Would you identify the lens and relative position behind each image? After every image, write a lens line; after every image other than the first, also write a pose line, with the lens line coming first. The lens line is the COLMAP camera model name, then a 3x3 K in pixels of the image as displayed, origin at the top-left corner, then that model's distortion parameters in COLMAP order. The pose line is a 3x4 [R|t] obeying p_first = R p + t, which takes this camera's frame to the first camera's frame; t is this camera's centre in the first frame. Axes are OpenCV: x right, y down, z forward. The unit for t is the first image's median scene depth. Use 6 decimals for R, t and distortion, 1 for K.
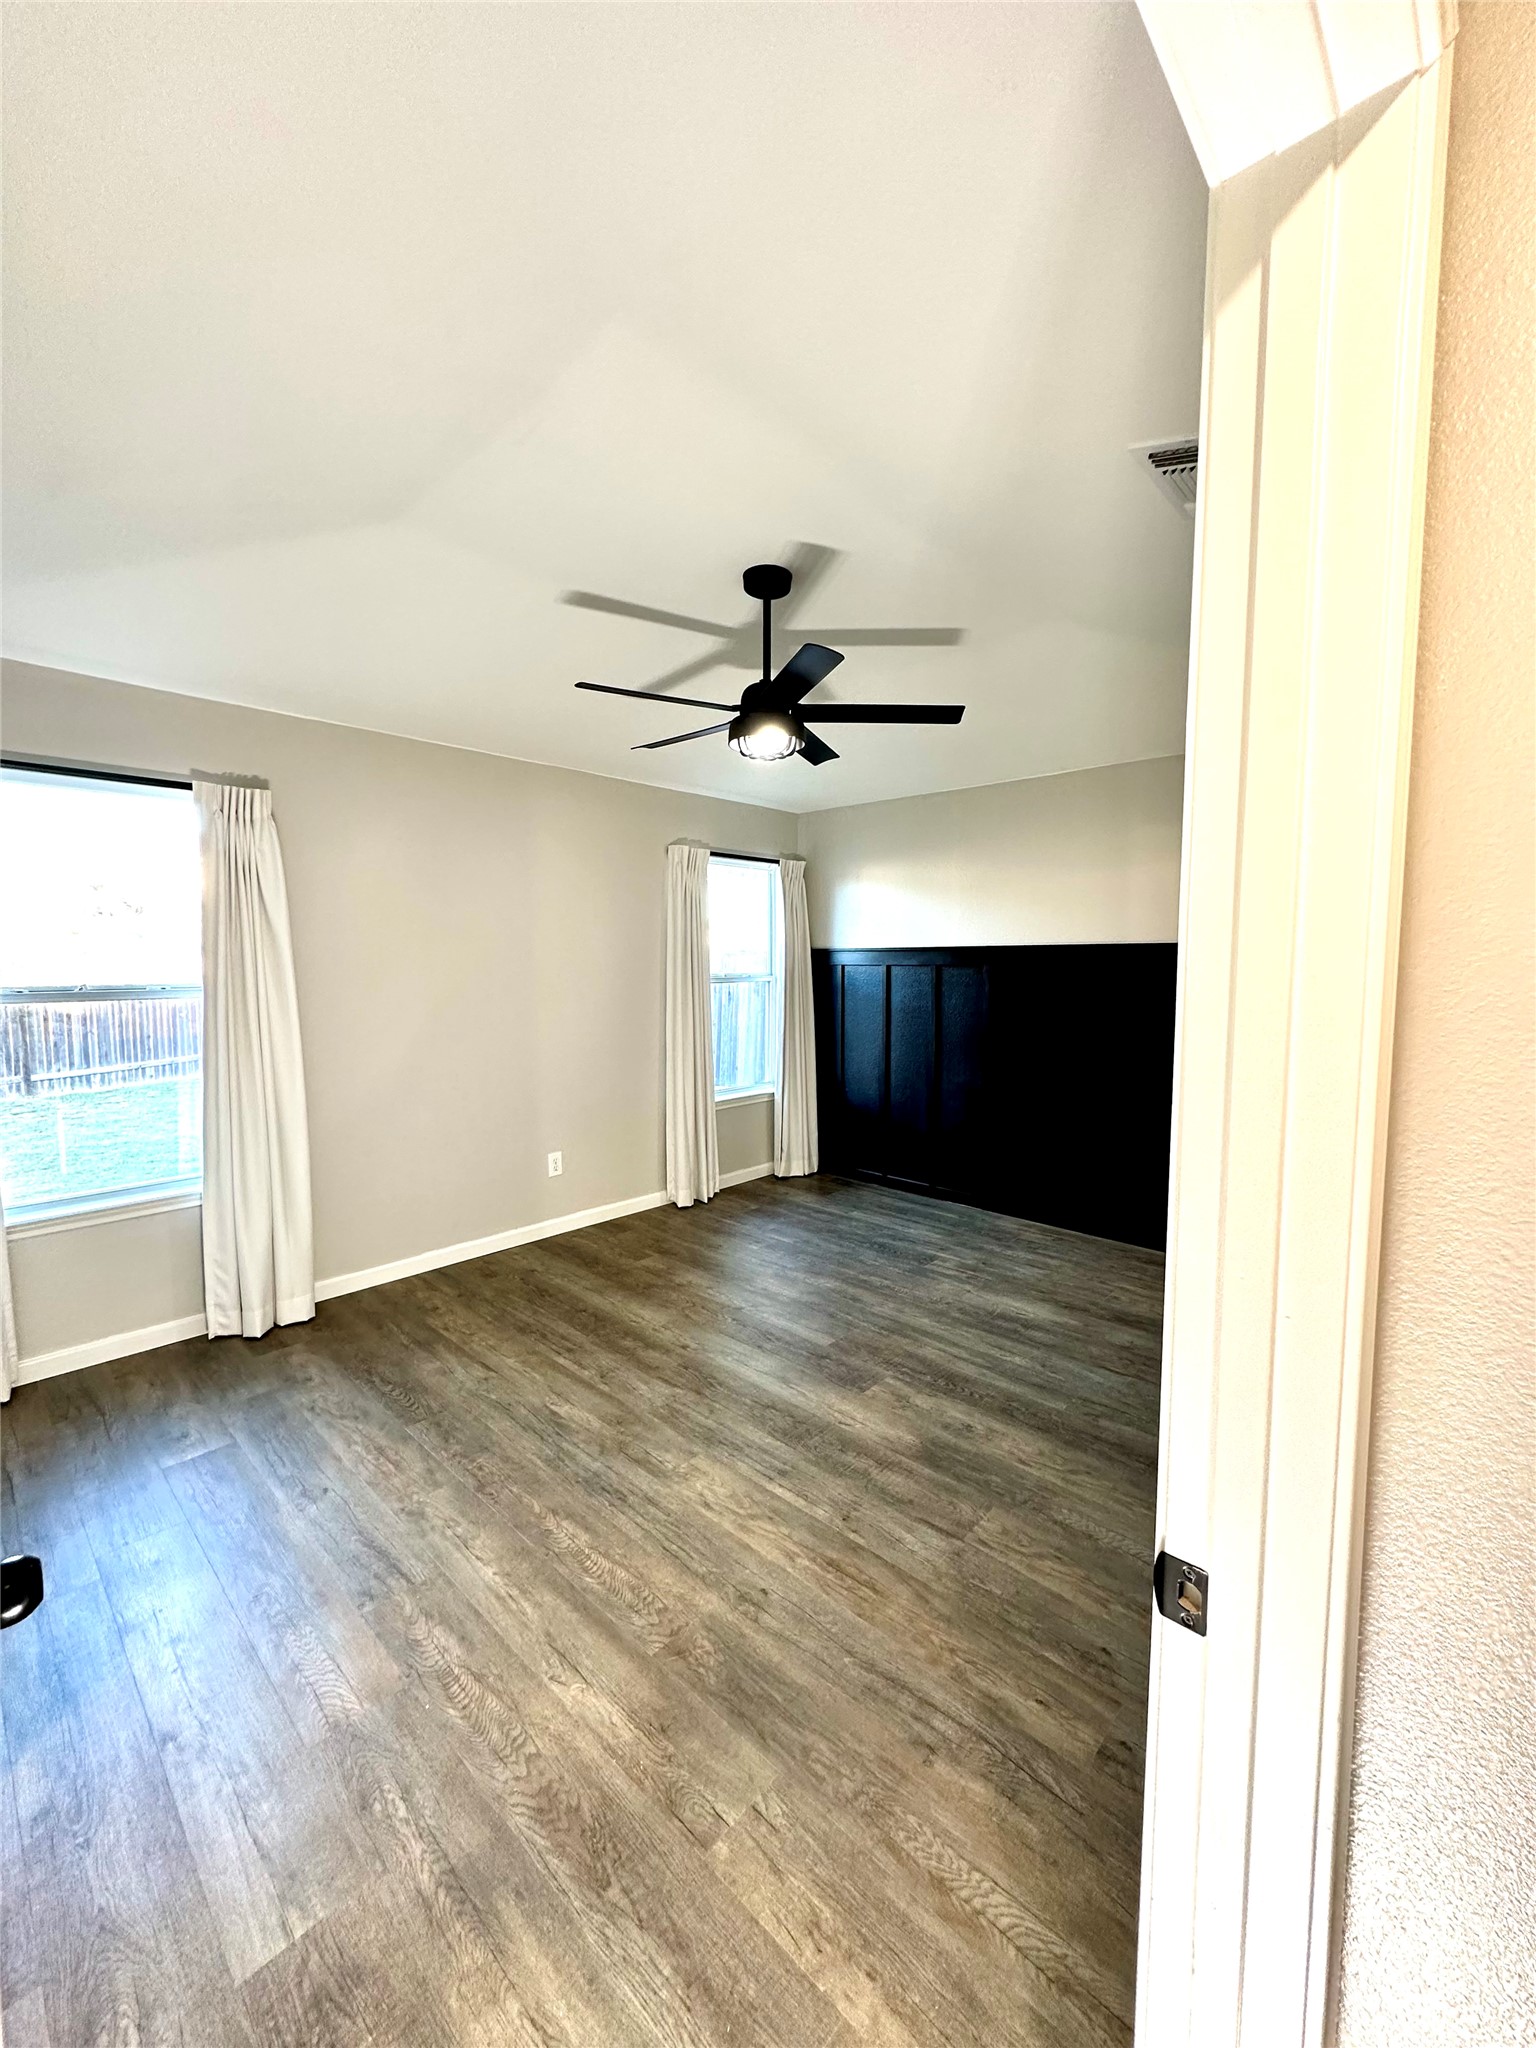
lens RADIAL K [[817.1, 0, 768.0], [0, 817.1, 1024.0], [0, 0, 1]] dist [-0.002540, 0.000717]
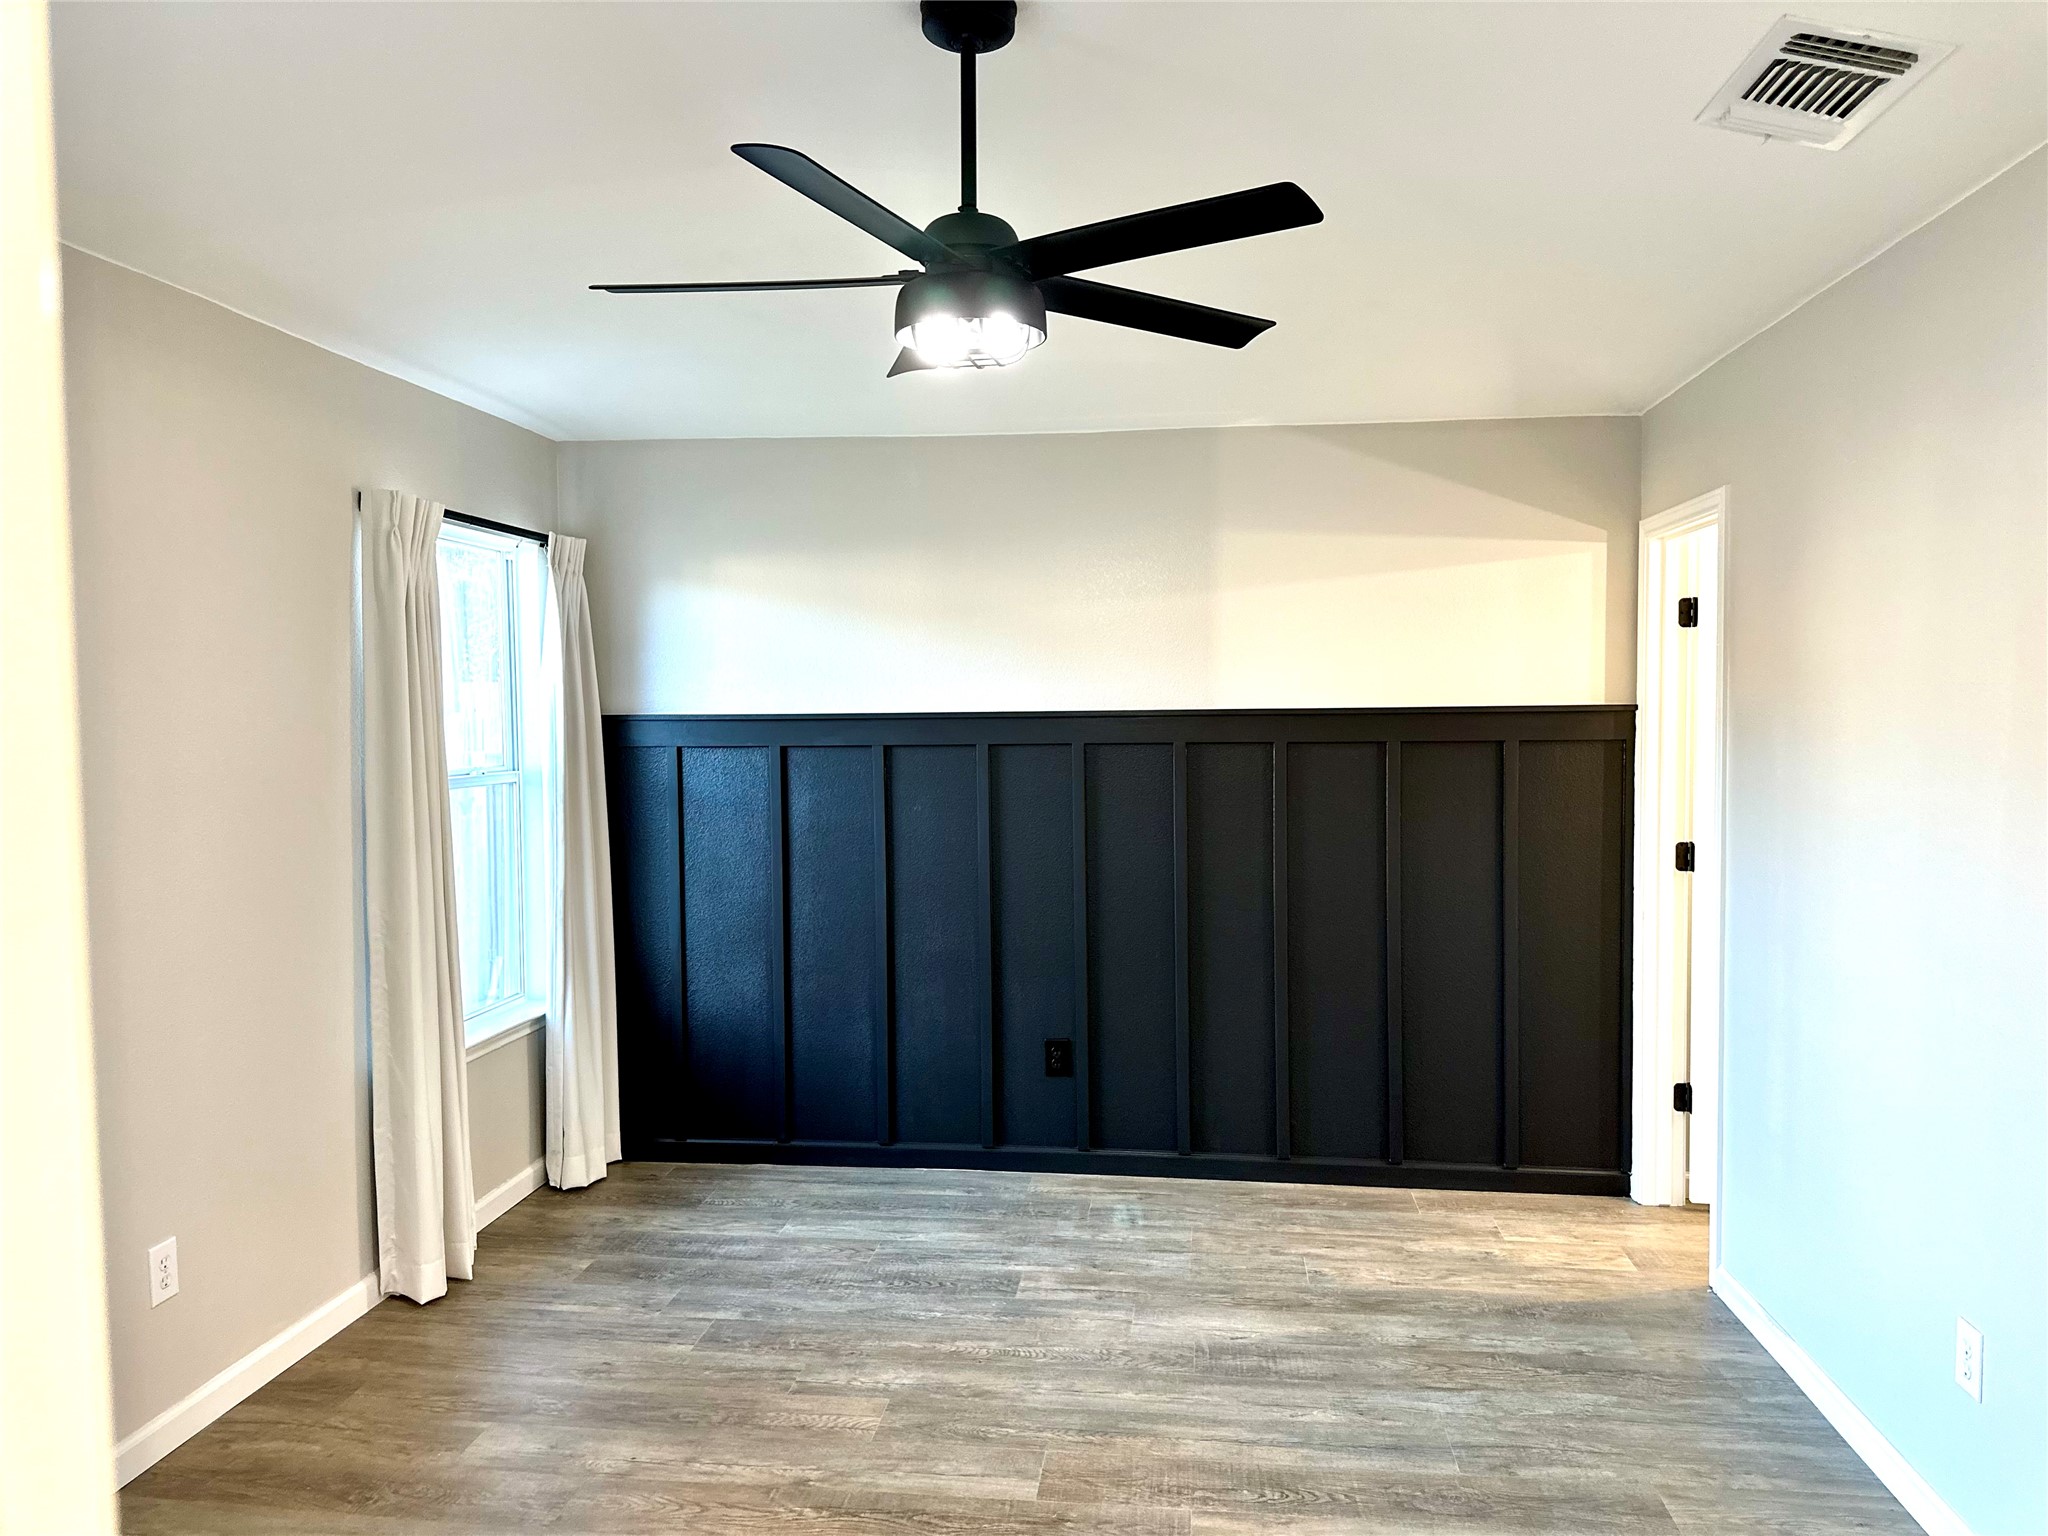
lens RADIAL K [[1439.4, 0, 1025.4], [0, 1439.4, 775.6], [0, 0, 1]] dist [0.058199, -0.073160]
pose [[0.805838, -0.034486, 0.591131, -0.478997], [0.053446, 0.998464, -0.014609, -0.051804], [-0.589719, 0.043366, 0.806444, 0.250178]]
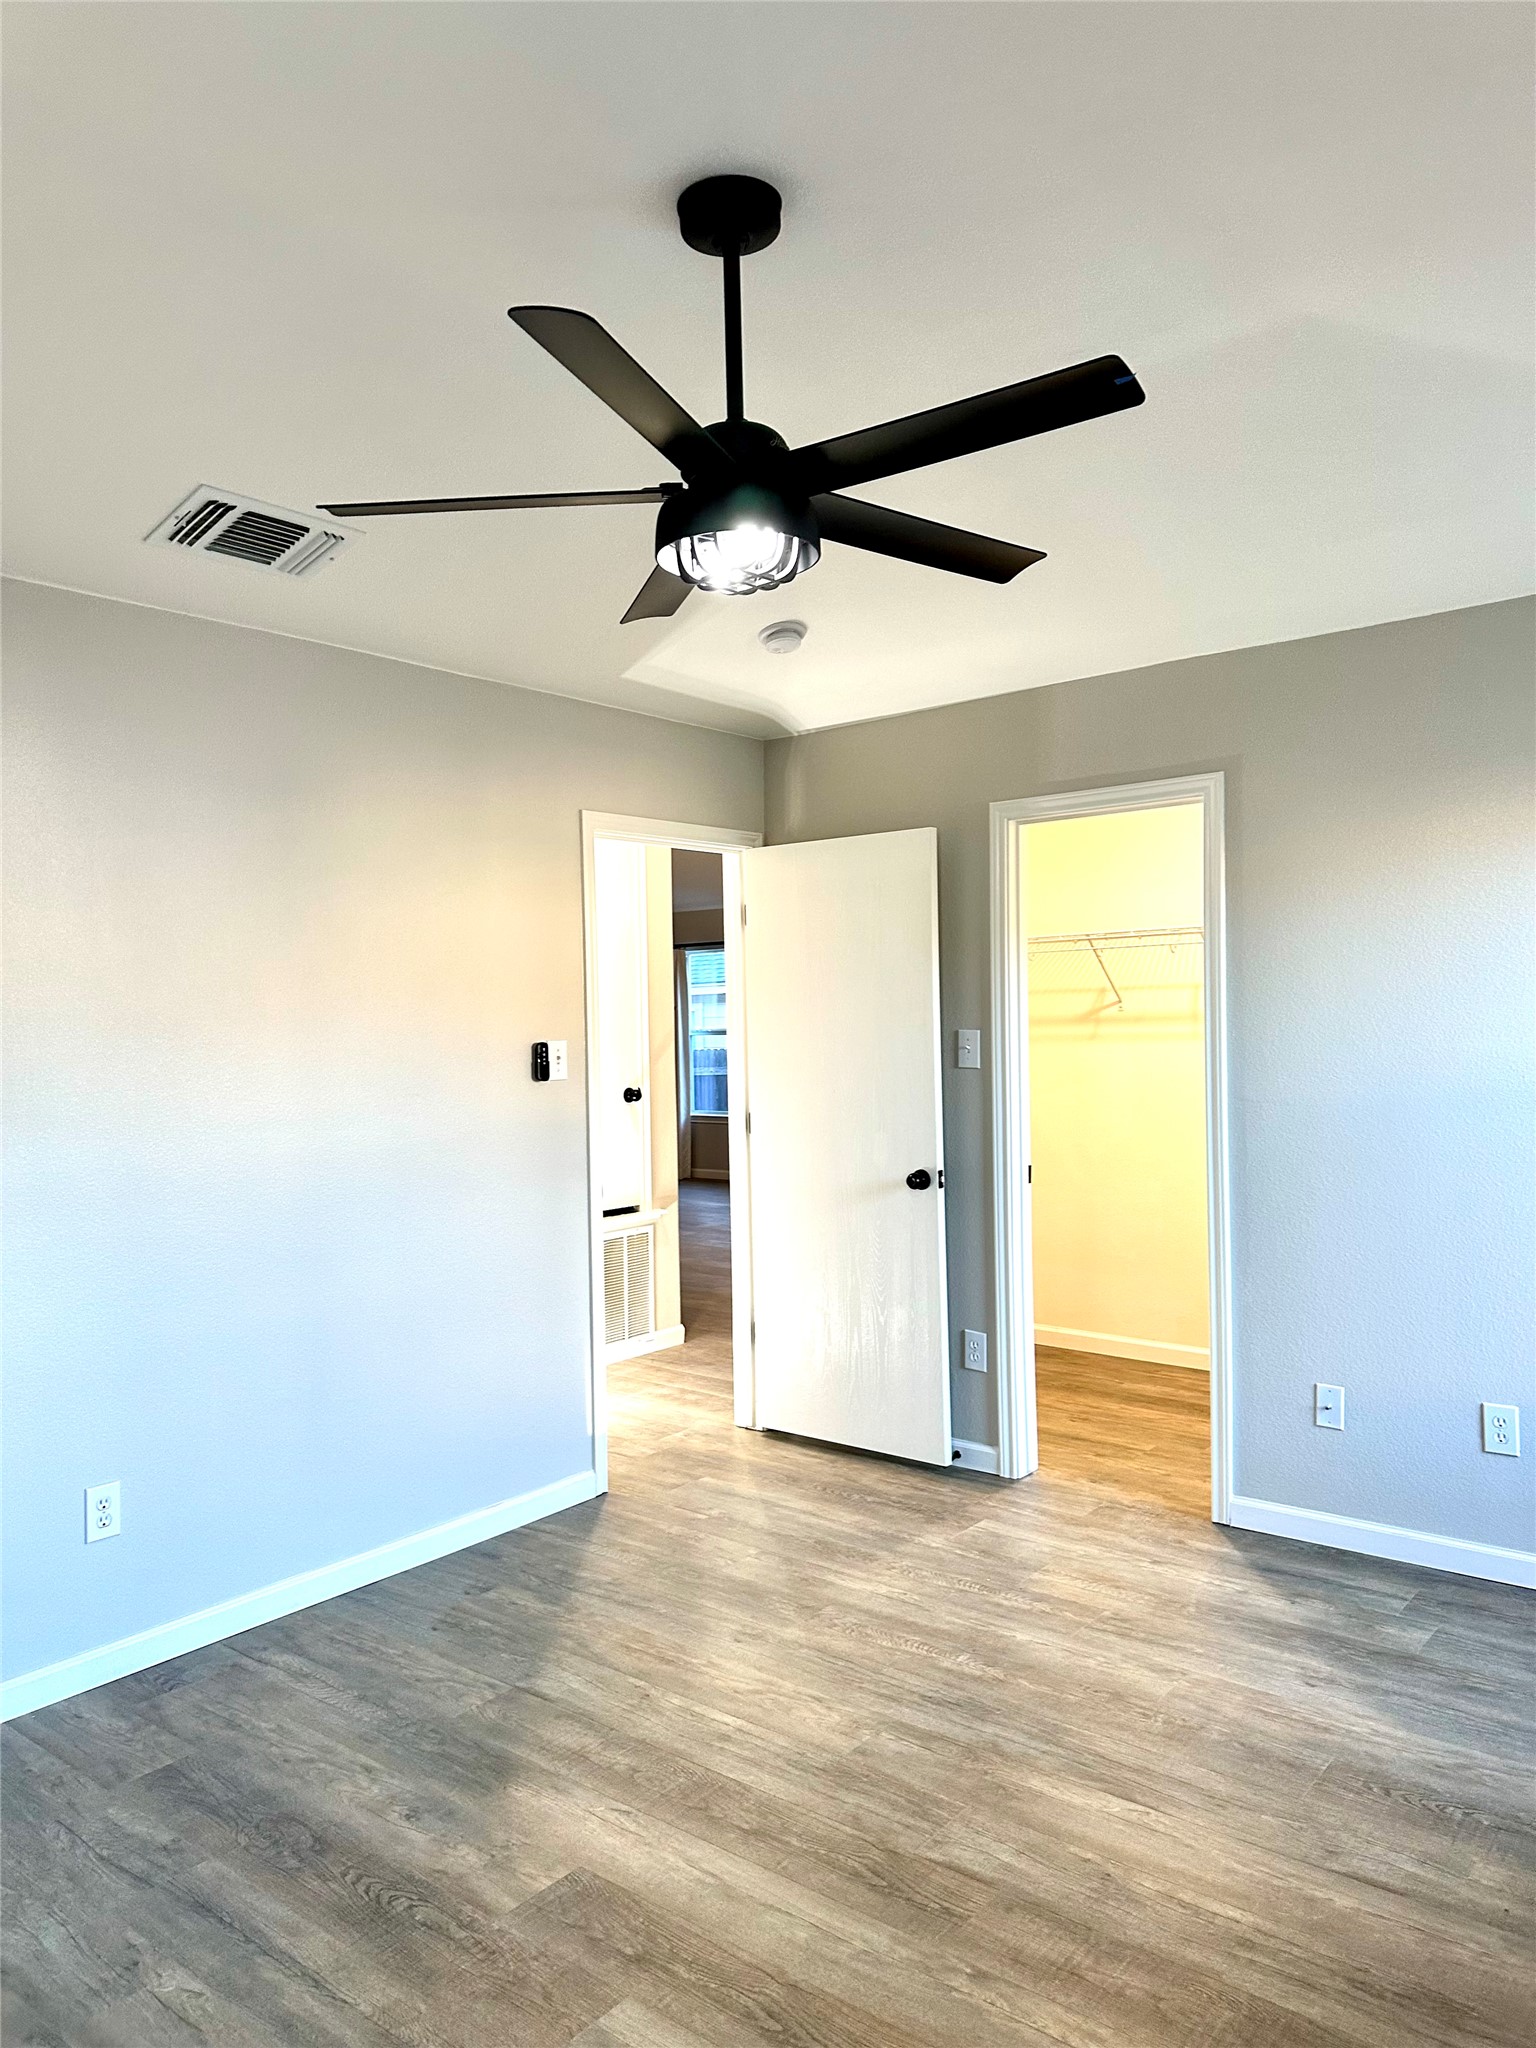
lens RADIAL K [[1439.4, 0, 755.6], [0, 1439.4, 1017.8], [0, 0, 1]] dist [0.058199, -0.073160]
pose [[-0.997754, 0.022030, -0.063255, 0.044302], [0.016787, 0.996470, 0.082252, -0.138840], [0.064844, 0.081006, -0.994602, 1.721527]]
